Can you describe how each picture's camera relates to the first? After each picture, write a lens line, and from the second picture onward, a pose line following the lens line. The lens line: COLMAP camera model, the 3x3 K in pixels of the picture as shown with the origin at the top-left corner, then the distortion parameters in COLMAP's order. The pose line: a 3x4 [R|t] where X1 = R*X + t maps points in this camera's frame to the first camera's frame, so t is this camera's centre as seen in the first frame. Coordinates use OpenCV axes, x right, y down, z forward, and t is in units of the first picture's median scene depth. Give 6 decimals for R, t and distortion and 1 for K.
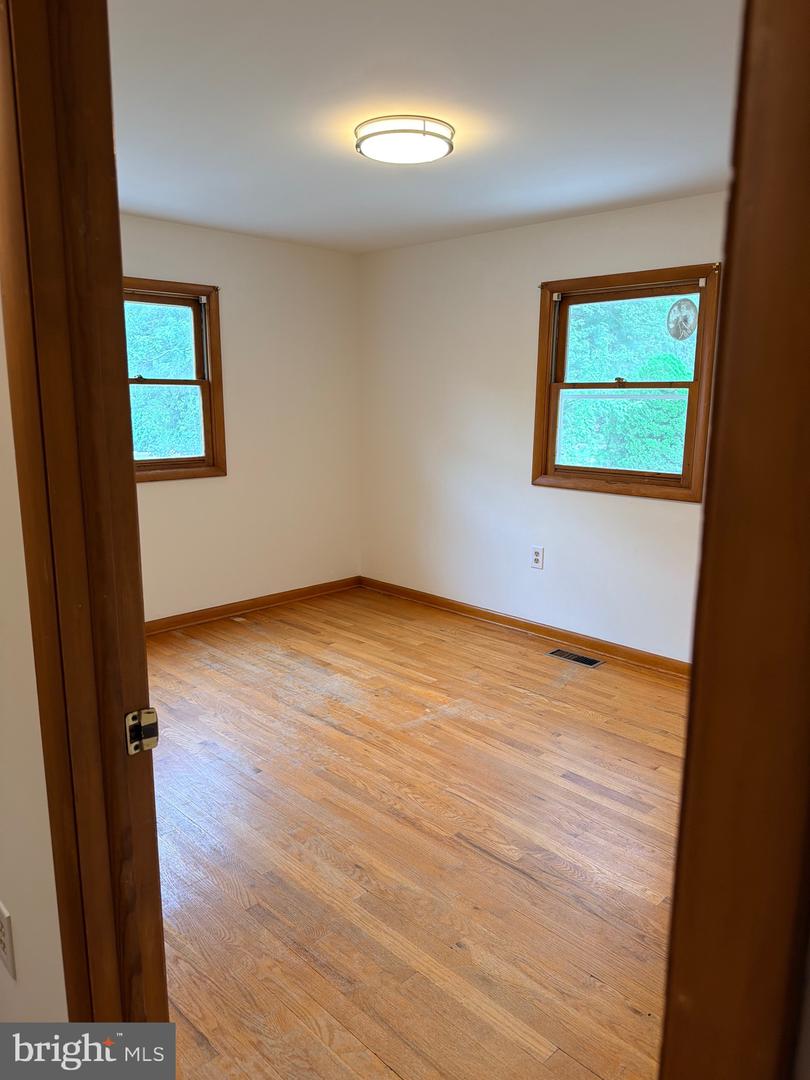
lens RADIAL K [[782.5, 0, 394.4], [0, 782.5, 535.8], [0, 0, 1]] dist [0.083129, -0.101571]
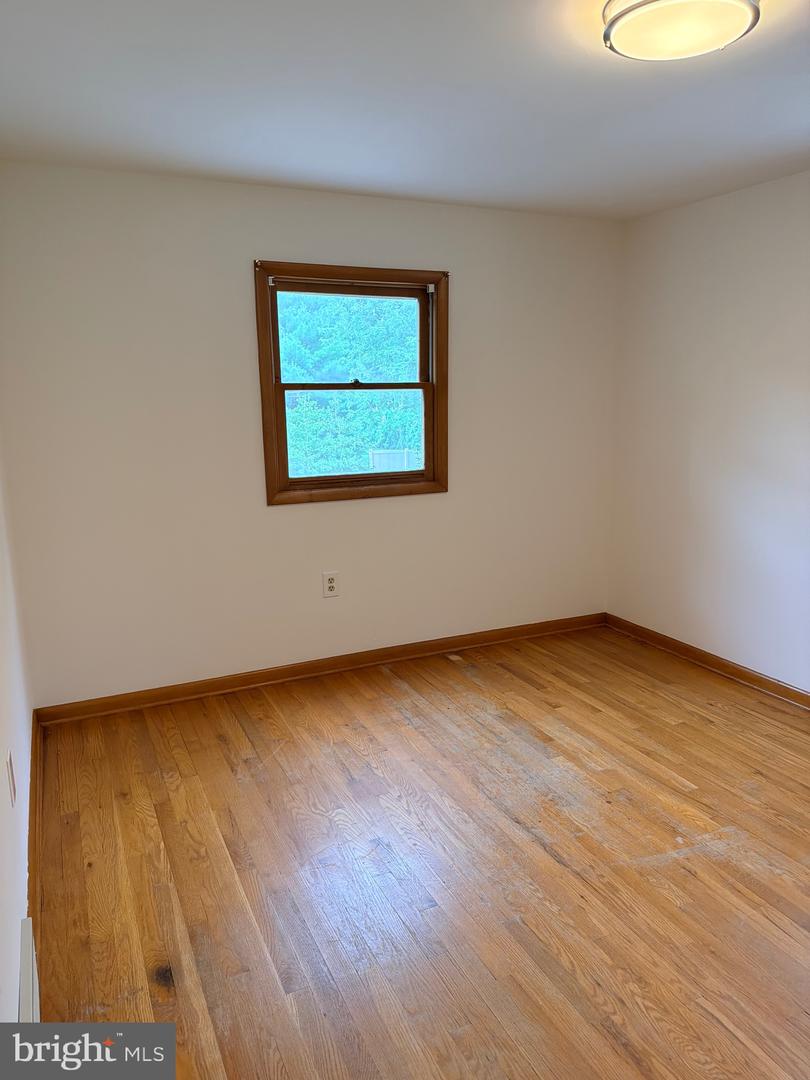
lens RADIAL K [[782.5, 0, 388.4], [0, 782.5, 546.8], [0, 0, 1]] dist [0.083129, -0.101571]
pose [[0.941827, 0.048209, -0.332622, 0.018382], [-0.040927, 0.998745, 0.028870, -0.048528], [0.333596, -0.013578, 0.942618, 0.209713]]
